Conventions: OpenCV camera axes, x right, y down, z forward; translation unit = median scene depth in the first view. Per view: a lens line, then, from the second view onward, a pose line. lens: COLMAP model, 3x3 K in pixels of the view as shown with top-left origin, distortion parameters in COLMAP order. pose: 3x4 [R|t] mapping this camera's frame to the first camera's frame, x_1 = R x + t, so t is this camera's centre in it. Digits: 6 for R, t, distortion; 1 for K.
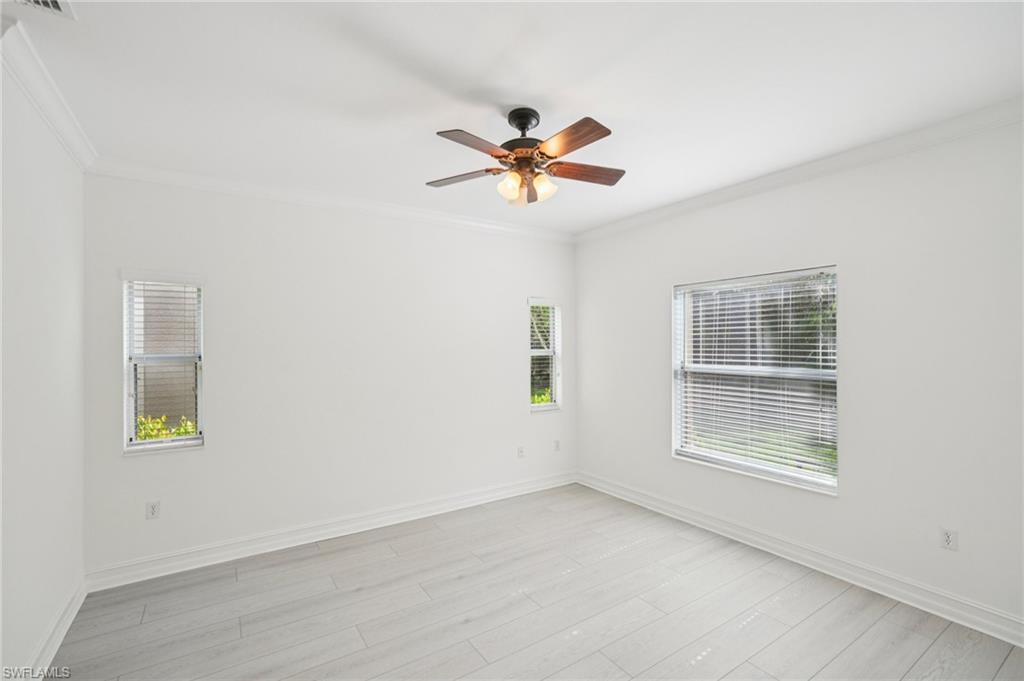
lens RADIAL K [[452.7, 0, 510.1], [0, 452.7, 342.8], [0, 0, 1]] dist [-0.010599, 0.000584]
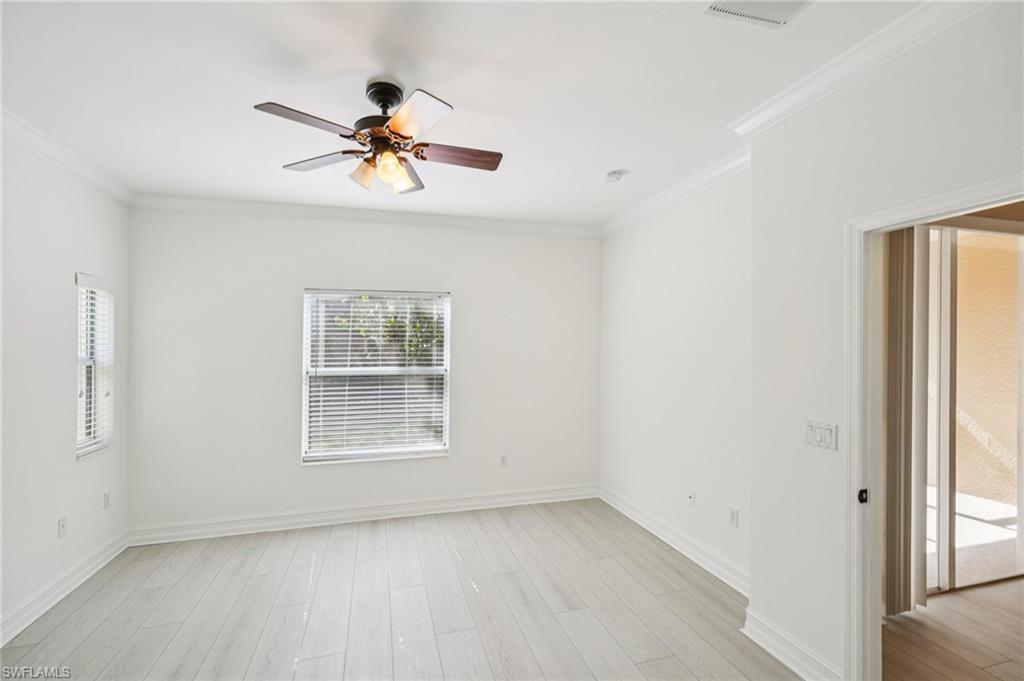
lens RADIAL K [[452.7, 0, 508.6], [0, 452.7, 343.7], [0, 0, 1]] dist [-0.010599, 0.000584]
pose [[0.279912, 0.009726, 0.959976, -0.509760], [-0.005344, 0.999949, -0.008573, -0.001202], [-0.960011, -0.002730, 0.279950, 0.351421]]
